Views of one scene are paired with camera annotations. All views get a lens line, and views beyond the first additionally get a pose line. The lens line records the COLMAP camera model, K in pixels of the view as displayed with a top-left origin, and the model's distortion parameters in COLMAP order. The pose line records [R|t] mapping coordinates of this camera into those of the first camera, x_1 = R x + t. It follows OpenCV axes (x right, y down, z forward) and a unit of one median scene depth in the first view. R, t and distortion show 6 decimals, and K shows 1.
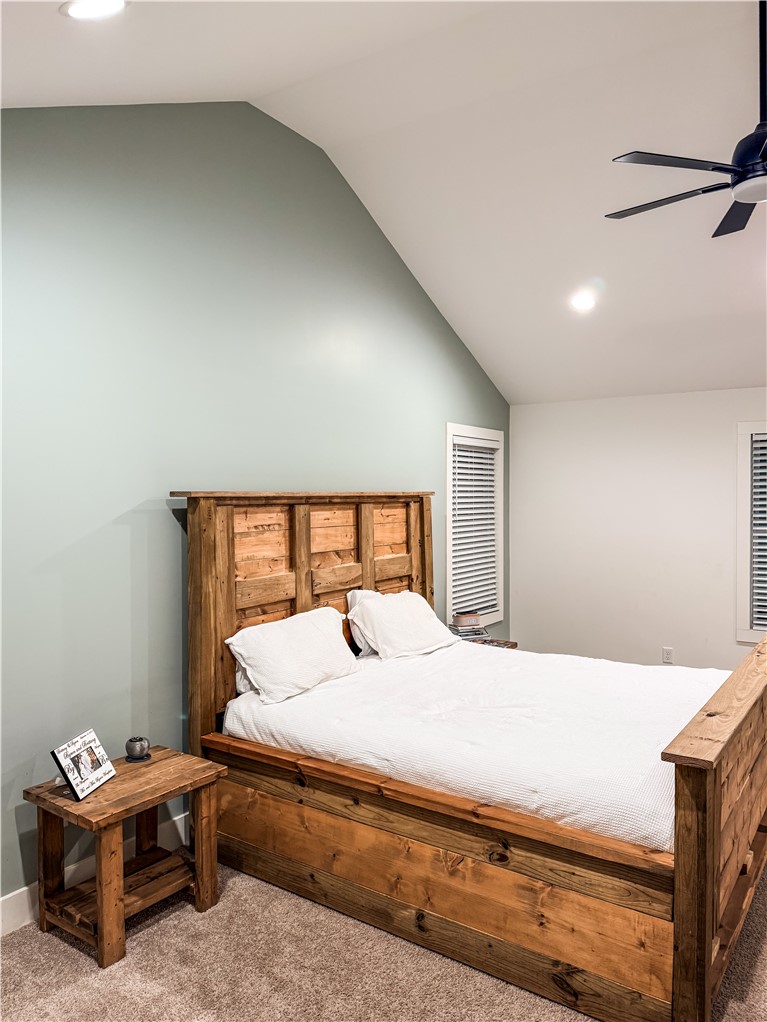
lens RADIAL K [[691.2, 0, 383.5], [0, 691.2, 511.0], [0, 0, 1]] dist [0.074604, 0.000647]
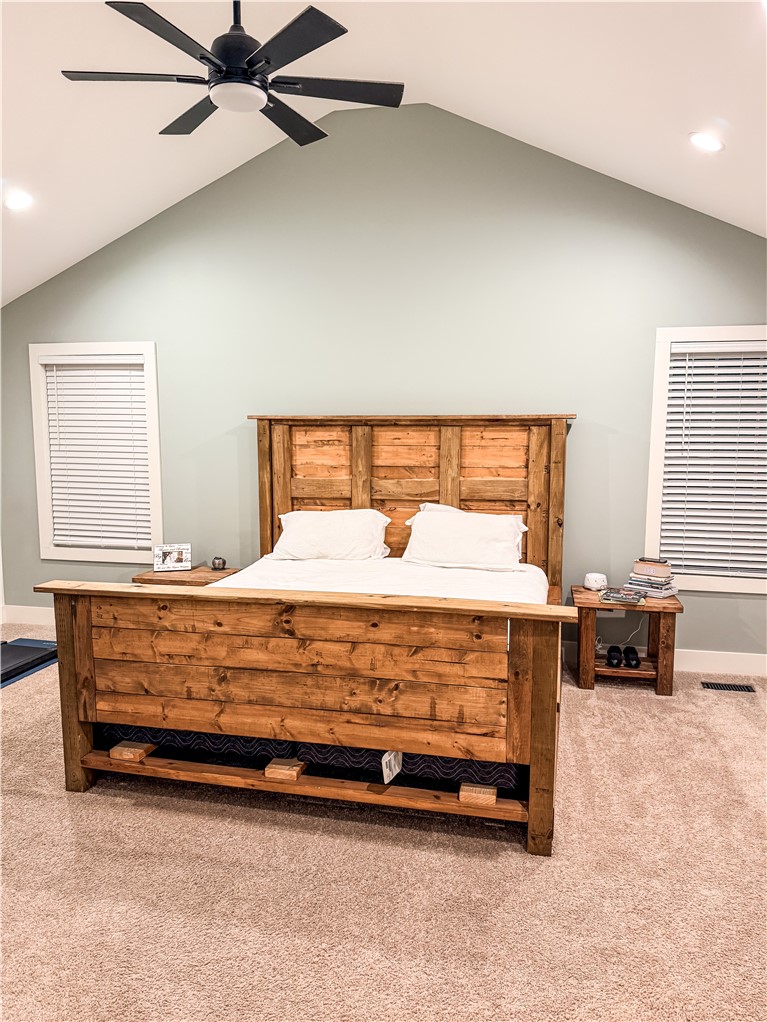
lens RADIAL K [[691.2, 0, 383.5], [0, 691.2, 511.0], [0, 0, 1]] dist [0.074604, 0.000647]
pose [[0.413591, 0.117741, -0.902818, 1.032217], [-0.023954, 0.992667, 0.118485, -0.005302], [0.910148, -0.027378, 0.413378, 0.503392]]
